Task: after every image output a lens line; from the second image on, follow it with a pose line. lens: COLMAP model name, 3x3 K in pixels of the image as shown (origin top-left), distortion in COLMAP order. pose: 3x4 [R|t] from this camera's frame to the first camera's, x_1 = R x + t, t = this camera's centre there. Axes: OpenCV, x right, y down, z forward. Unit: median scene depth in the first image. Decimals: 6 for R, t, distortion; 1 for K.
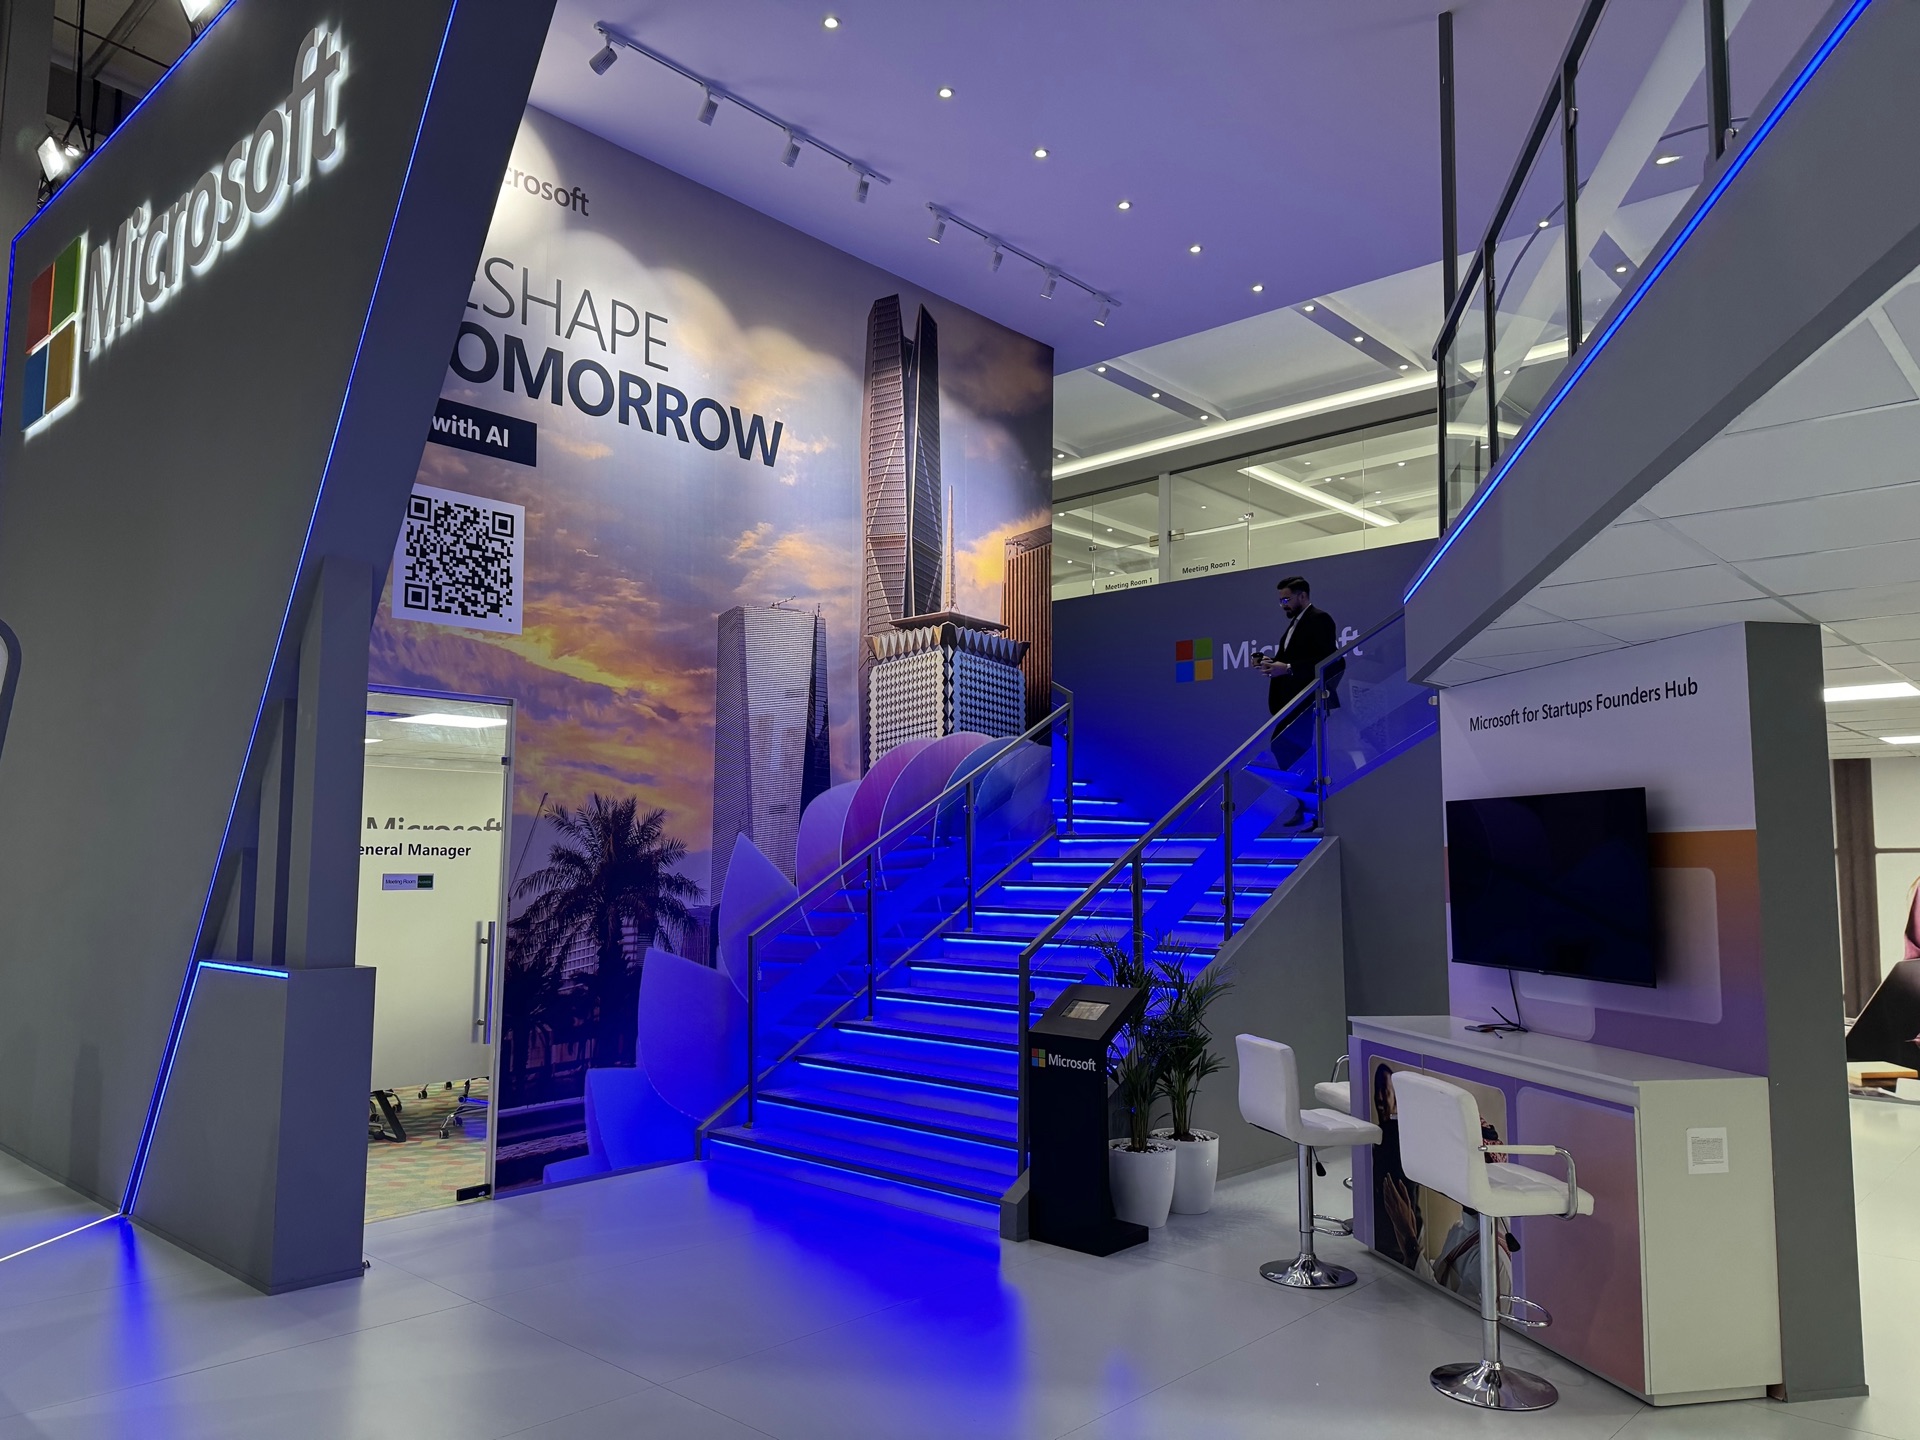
lens RADIAL K [[1347.7, 0, 960.0], [0, 1347.7, 720.0], [0, 0, 1]] dist [0.146410, -0.203389]
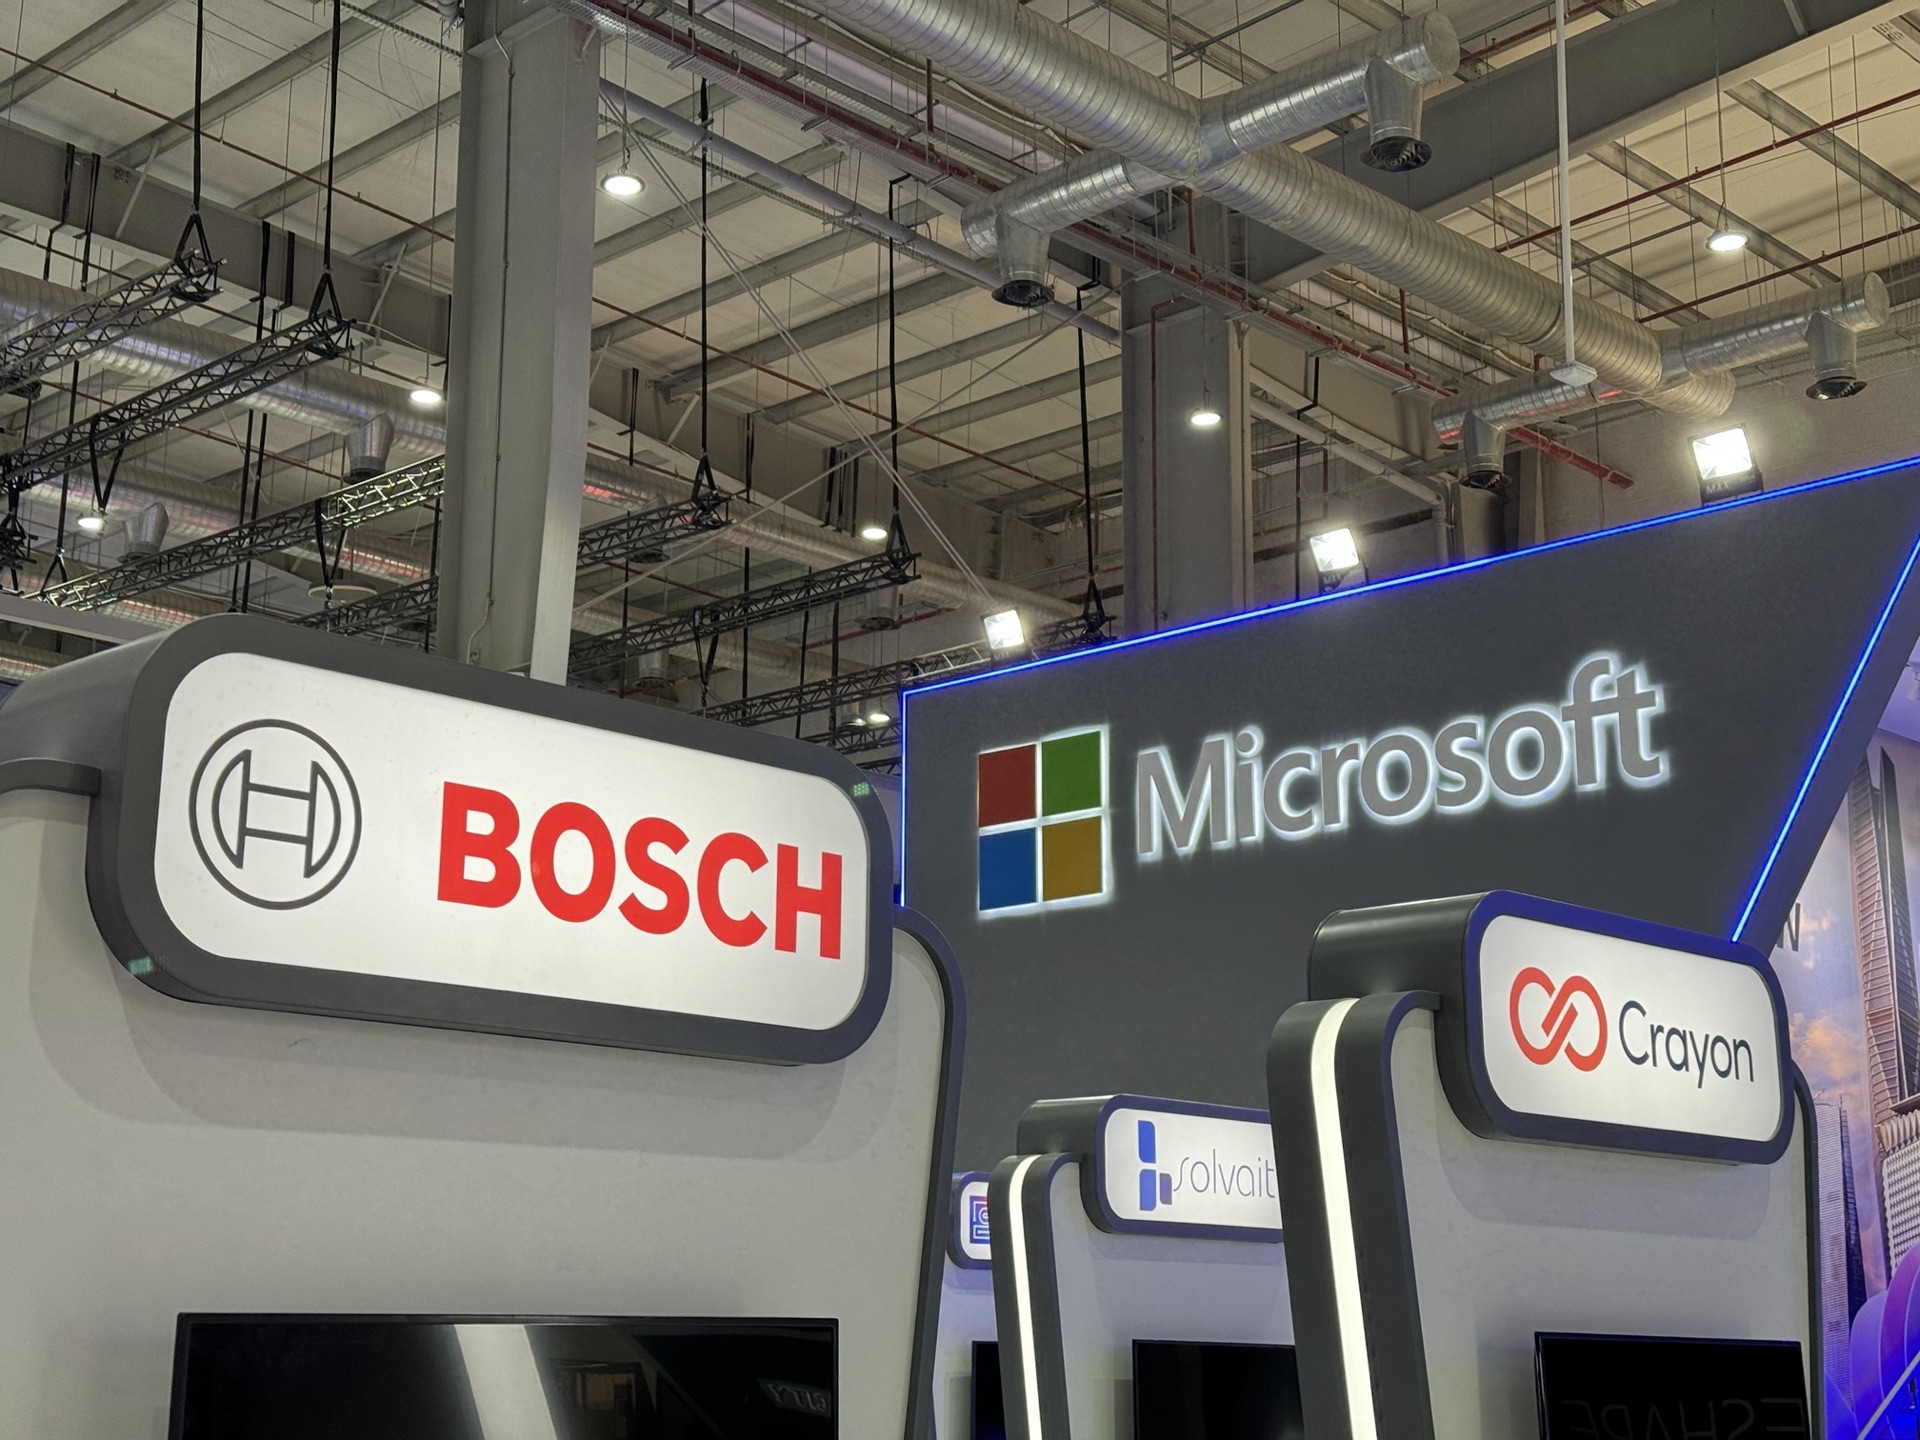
lens RADIAL K [[2689.1, 0, 960.0], [0, 2689.1, 720.0], [0, 0, 1]] dist [0.140009, -0.092221]
pose [[0.999623, -0.005984, -0.026814, -0.644132], [0.002530, 0.991897, -0.127018, -0.102979], [0.027357, 0.126903, 0.991538, -0.883250]]
